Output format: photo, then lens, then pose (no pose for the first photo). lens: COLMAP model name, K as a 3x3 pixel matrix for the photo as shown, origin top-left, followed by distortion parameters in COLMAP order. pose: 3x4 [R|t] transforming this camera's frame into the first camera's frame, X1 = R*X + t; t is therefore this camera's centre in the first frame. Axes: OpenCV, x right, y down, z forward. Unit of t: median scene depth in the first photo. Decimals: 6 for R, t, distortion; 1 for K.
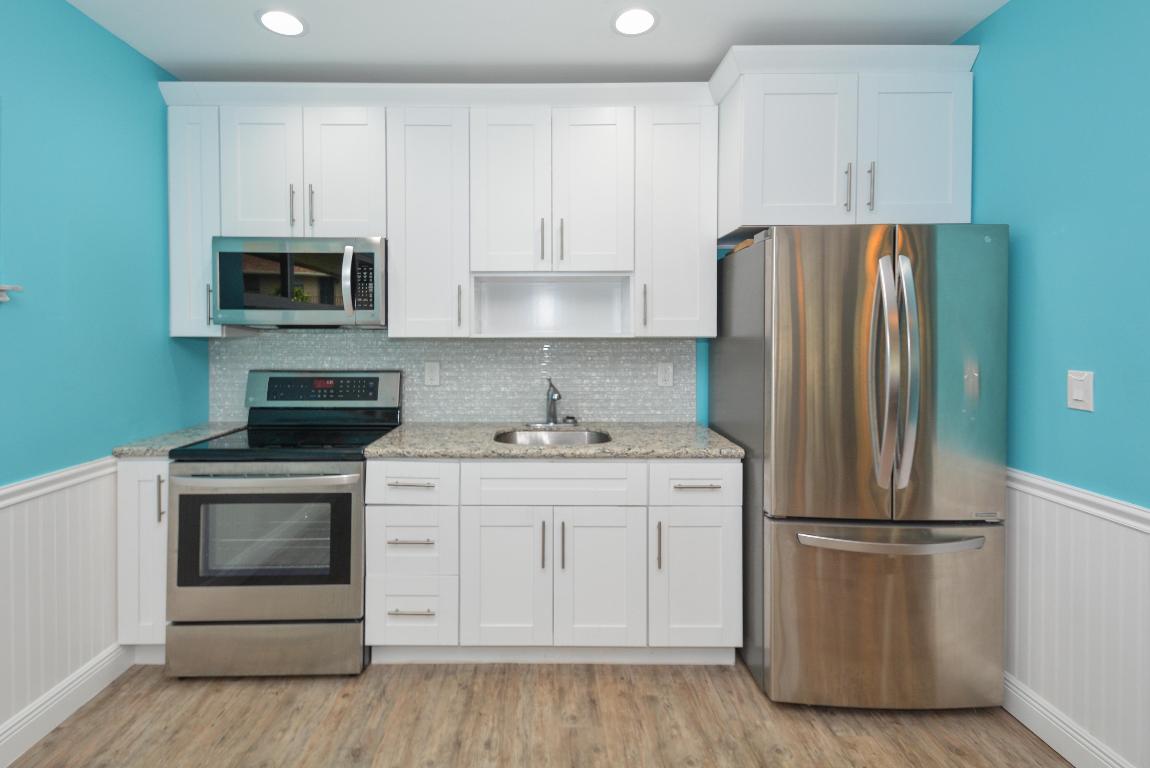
lens RADIAL K [[611.3, 0, 571.4], [0, 611.3, 340.1], [0, 0, 1]] dist [0.018640, 0.000013]
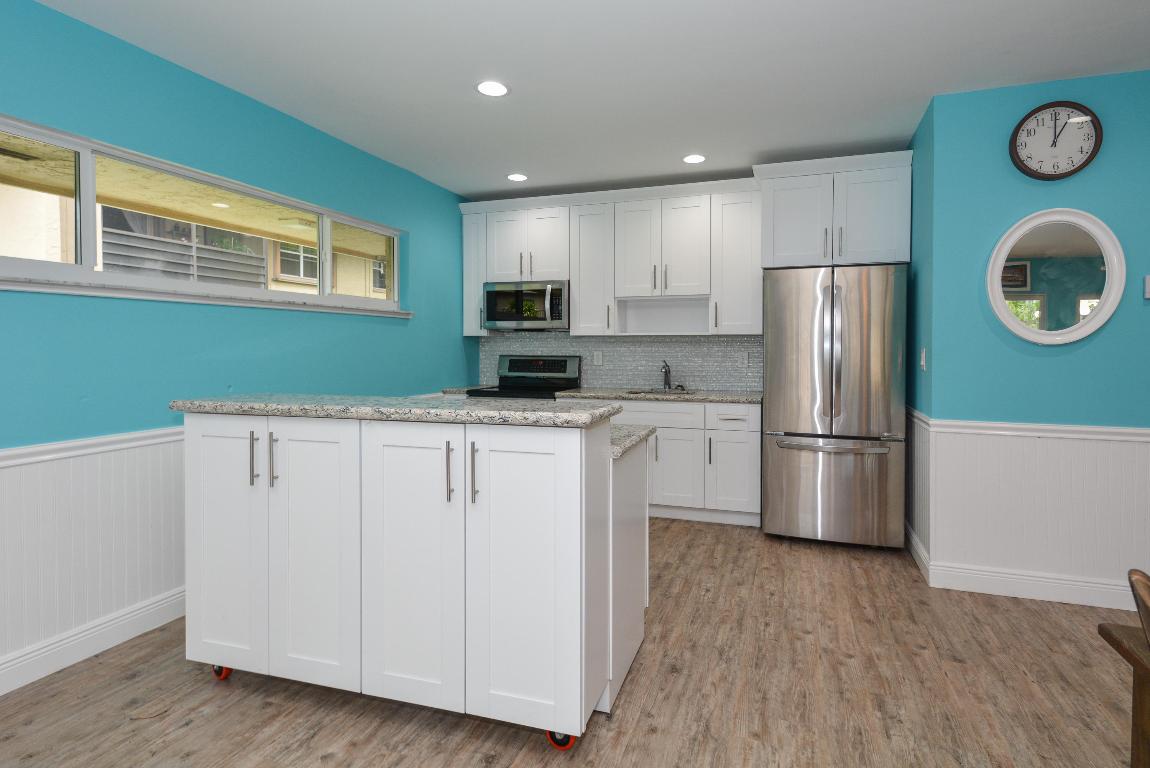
lens RADIAL K [[585.0, 0, 574.3], [0, 585.0, 350.6], [0, 0, 1]] dist [-0.015420, -0.000544]
pose [[0.942963, 0.003315, -0.332882, 0.280202], [-0.002579, 0.999993, 0.002655, 0.035134], [0.332889, -0.001646, 0.942965, -0.602234]]
